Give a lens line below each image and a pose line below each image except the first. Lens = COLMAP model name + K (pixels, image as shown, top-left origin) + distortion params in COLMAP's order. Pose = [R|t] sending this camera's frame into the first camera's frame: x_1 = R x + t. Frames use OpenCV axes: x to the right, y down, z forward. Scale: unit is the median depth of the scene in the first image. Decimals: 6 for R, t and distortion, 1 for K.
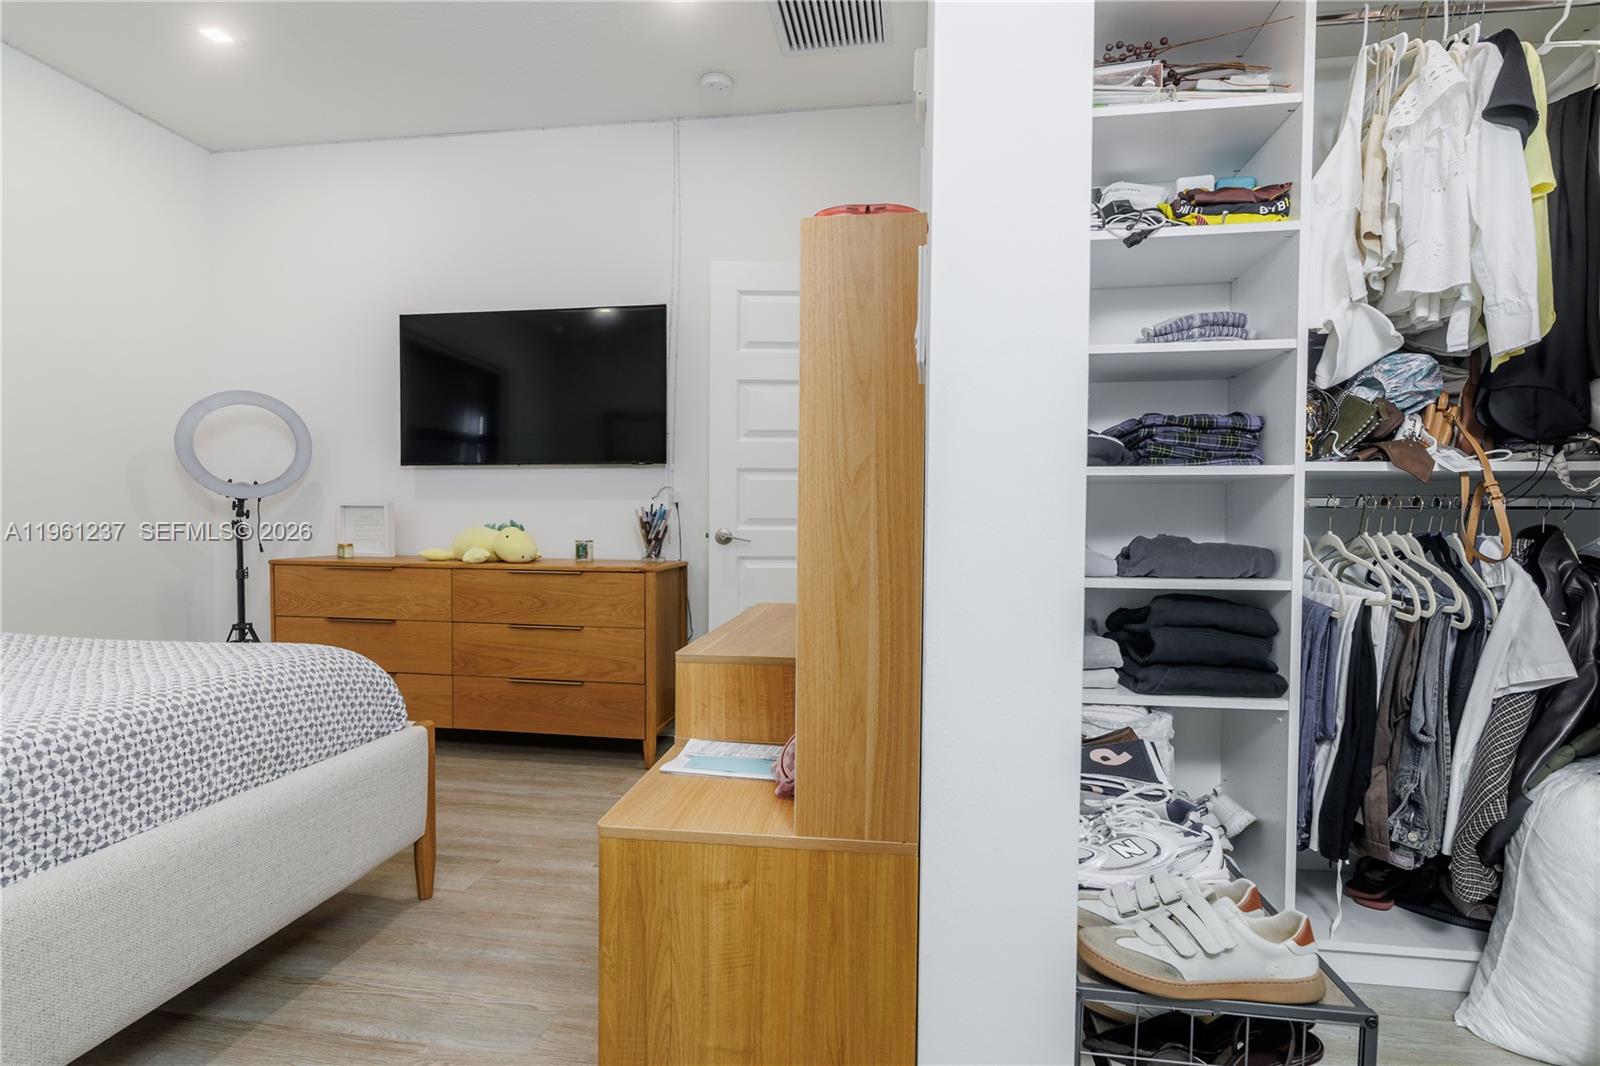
lens RADIAL K [[783.6, 0, 795.1], [0, 783.6, 541.5], [0, 0, 1]] dist [0.000589, -0.001354]
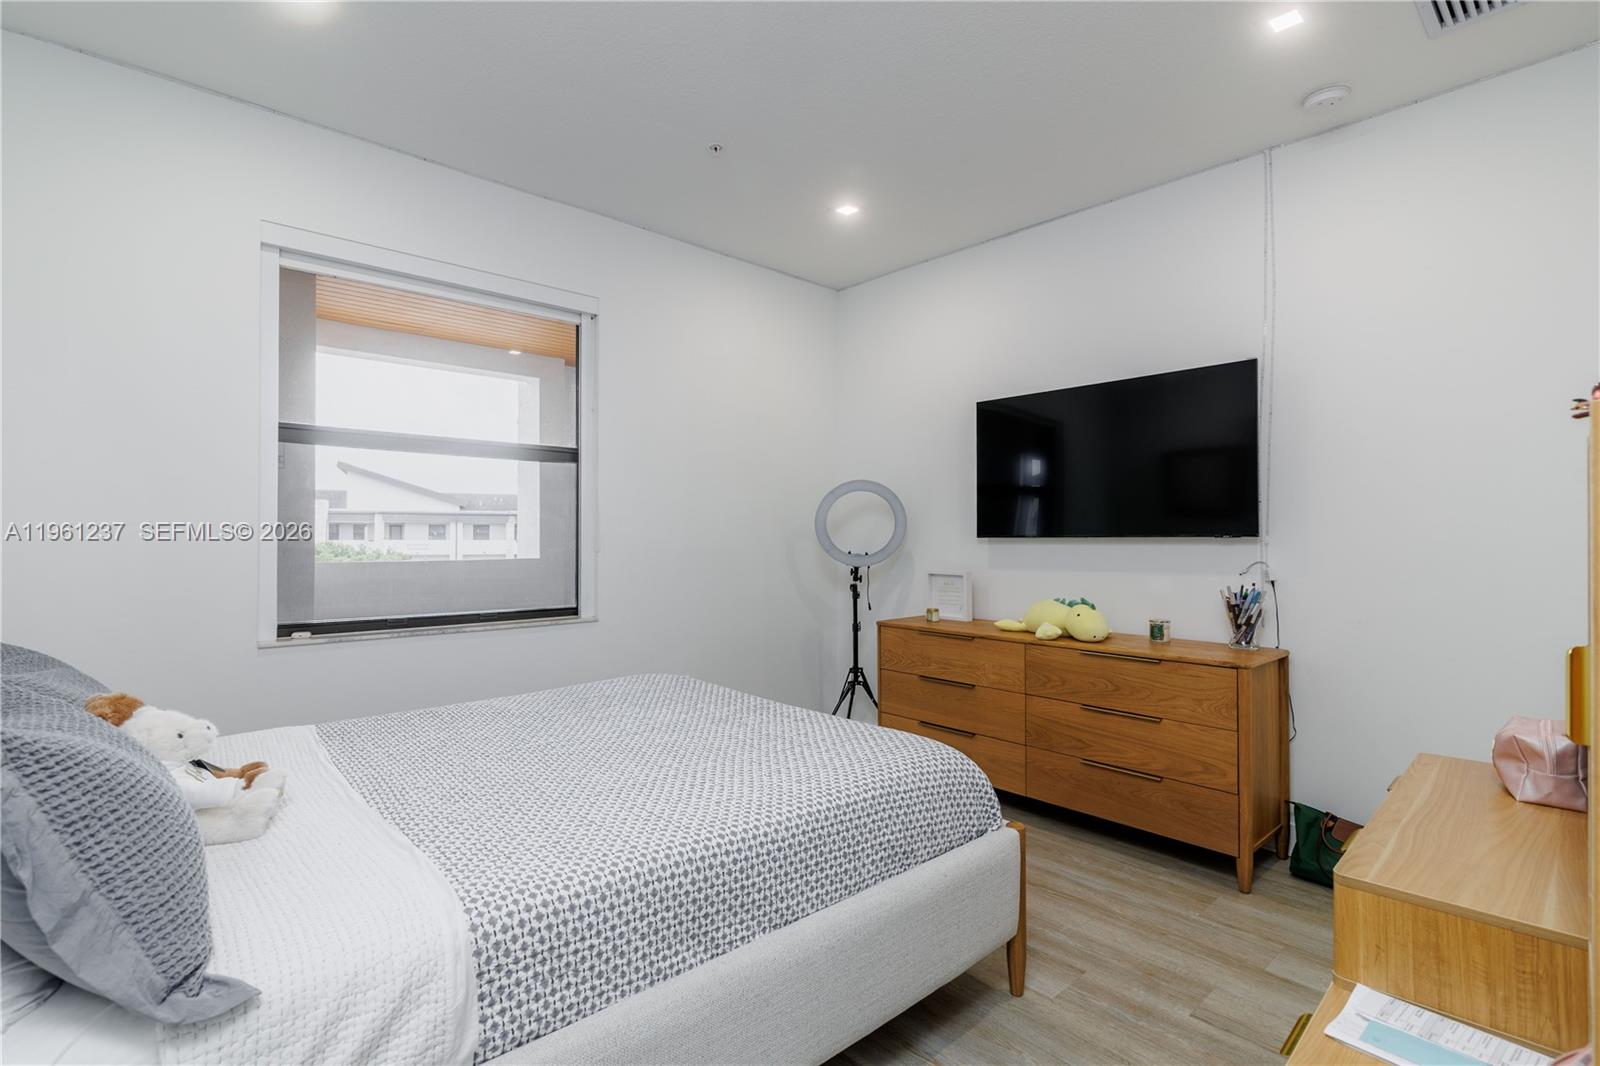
lens RADIAL K [[762.0, 0, 794.1], [0, 762.0, 531.1], [0, 0, 1]] dist [0.000962, -0.000996]
pose [[0.781248, -0.010901, -0.624126, -0.074581], [-0.010386, 0.999482, -0.030457, -0.148971], [0.624135, 0.030277, 0.780730, 0.005923]]
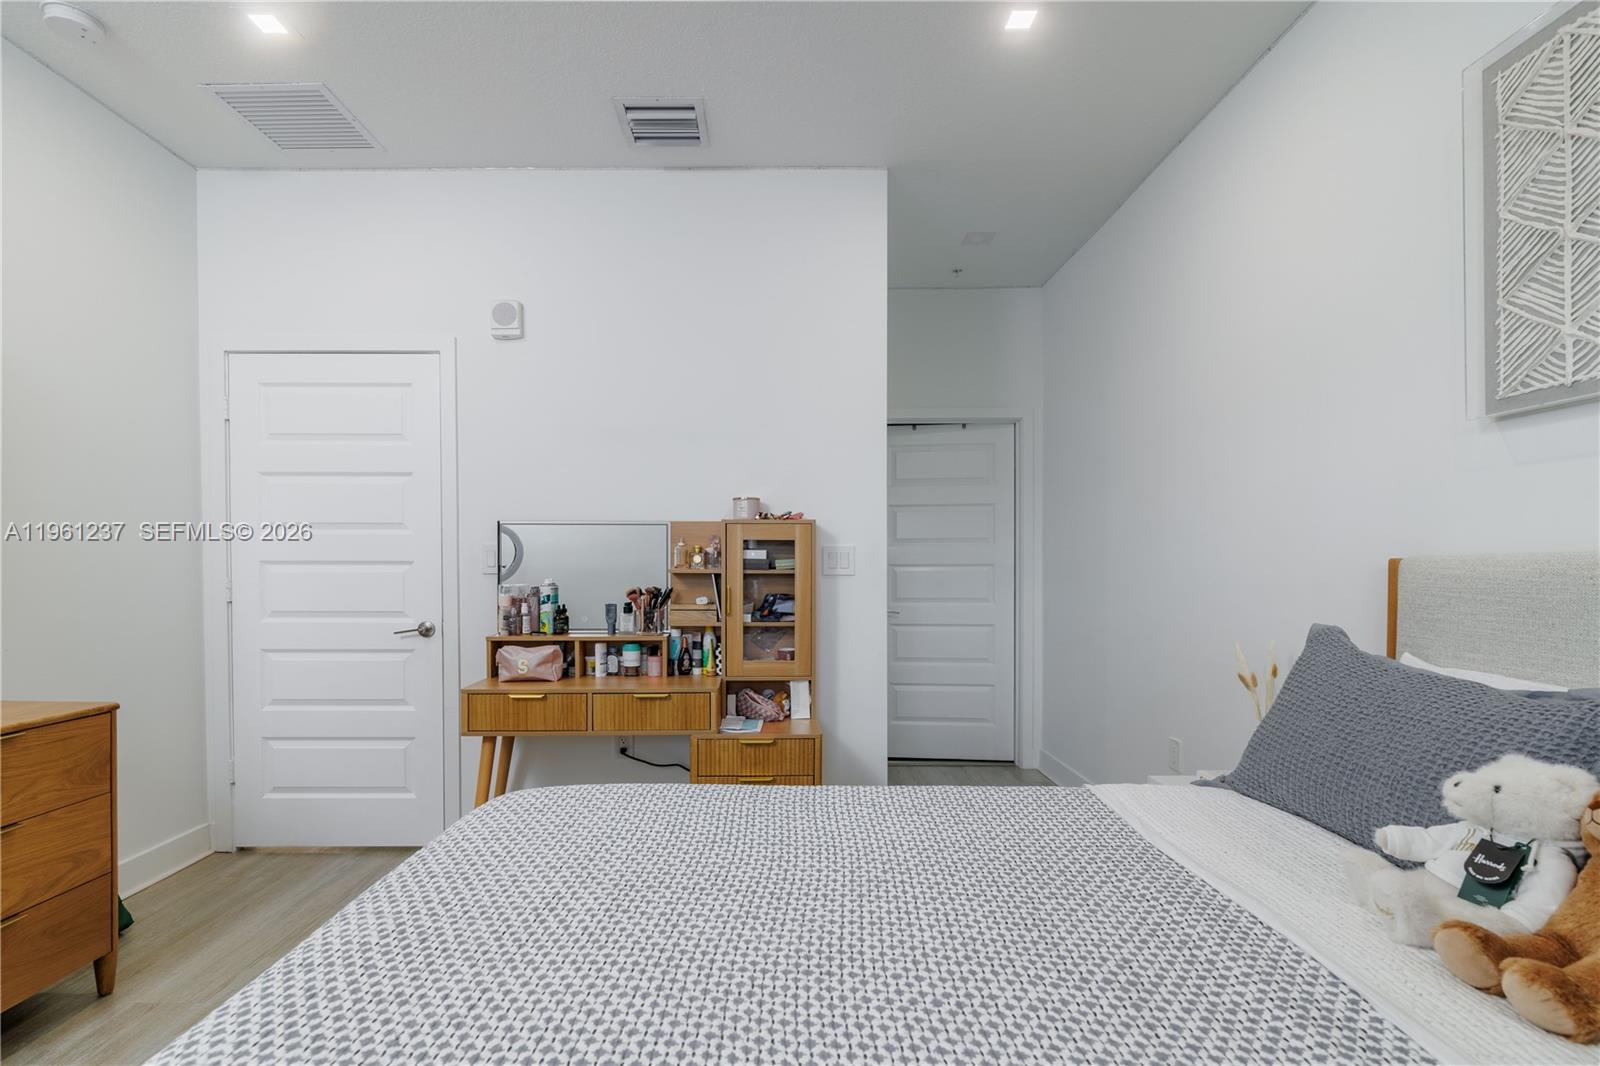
lens RADIAL K [[762.0, 0, 794.1], [0, 762.0, 531.1], [0, 0, 1]] dist [0.000962, -0.000996]
pose [[-0.164146, 0.034501, 0.985832, -1.707946], [0.022315, 0.999262, -0.031256, -0.152055], [-0.986184, 0.016868, -0.164795, 0.889033]]
